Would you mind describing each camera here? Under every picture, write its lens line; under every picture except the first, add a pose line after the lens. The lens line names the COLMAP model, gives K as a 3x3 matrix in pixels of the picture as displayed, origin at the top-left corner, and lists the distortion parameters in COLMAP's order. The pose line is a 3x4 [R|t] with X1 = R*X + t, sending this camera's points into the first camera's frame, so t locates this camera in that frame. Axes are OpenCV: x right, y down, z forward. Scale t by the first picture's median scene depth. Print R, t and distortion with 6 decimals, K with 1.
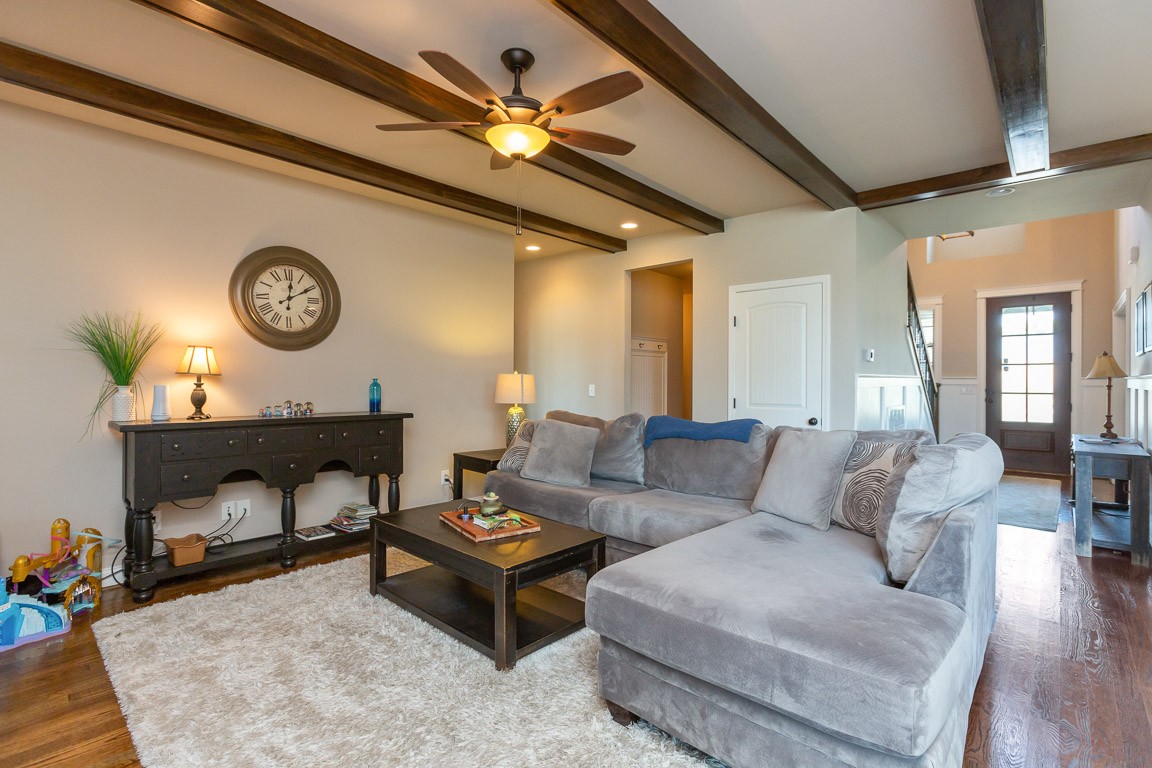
lens RADIAL K [[532.2, 0, 573.3], [0, 532.2, 378.9], [0, 0, 1]] dist [-0.003969, 0.000472]
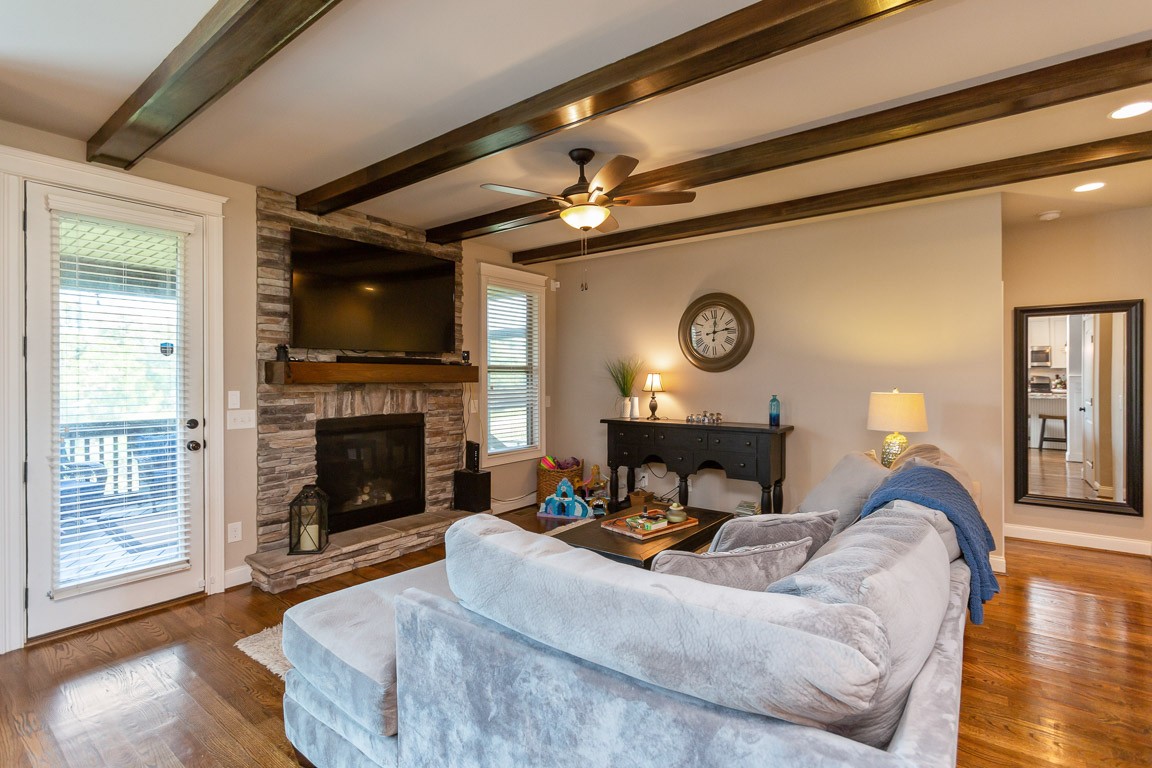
lens RADIAL K [[532.2, 0, 580.8], [0, 532.2, 378.5], [0, 0, 1]] dist [-0.003969, 0.000472]
pose [[0.093449, -0.007457, -0.995596, 0.740011], [0.006524, 0.999955, -0.006877, -0.031507], [0.995603, -0.005852, 0.093493, 0.554388]]
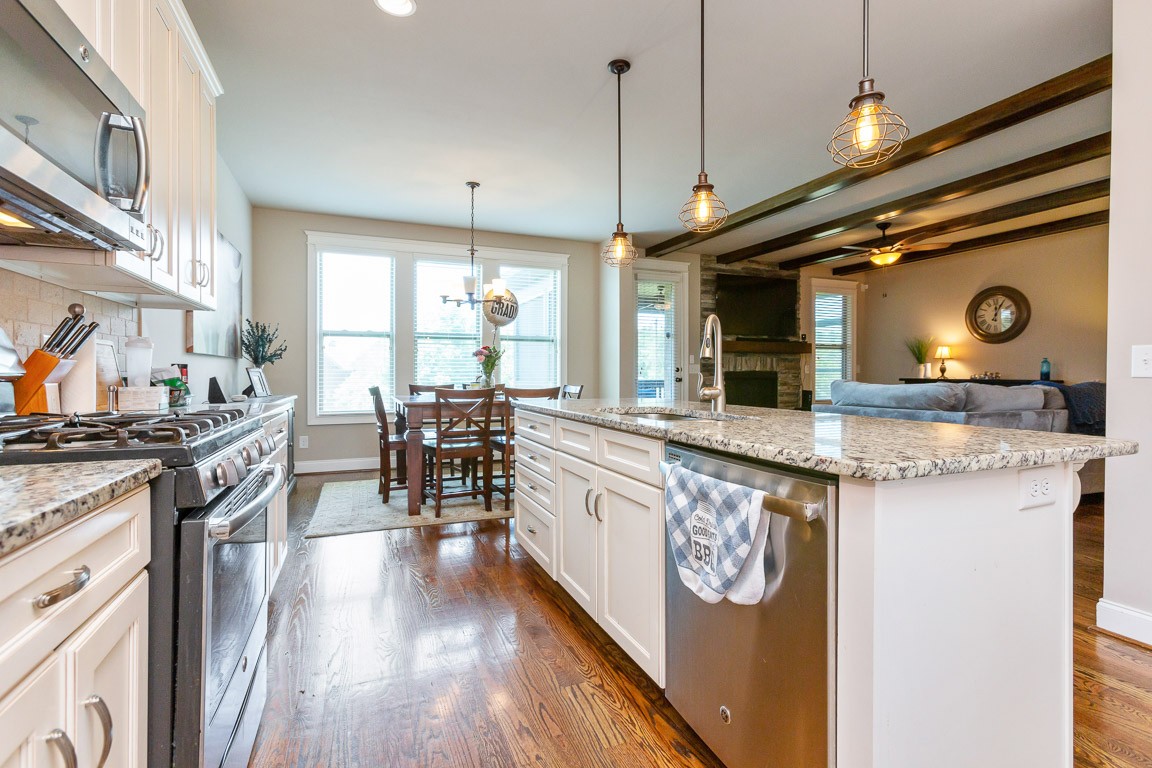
lens RADIAL K [[532.2, 0, 579.0], [0, 532.2, 382.6], [0, 0, 1]] dist [-0.003969, 0.000472]
pose [[-0.418811, 0.004693, -0.908061, 1.703565], [-0.001415, 0.999982, 0.005821, 0.070604], [0.908072, 0.003723, -0.418797, 0.475214]]
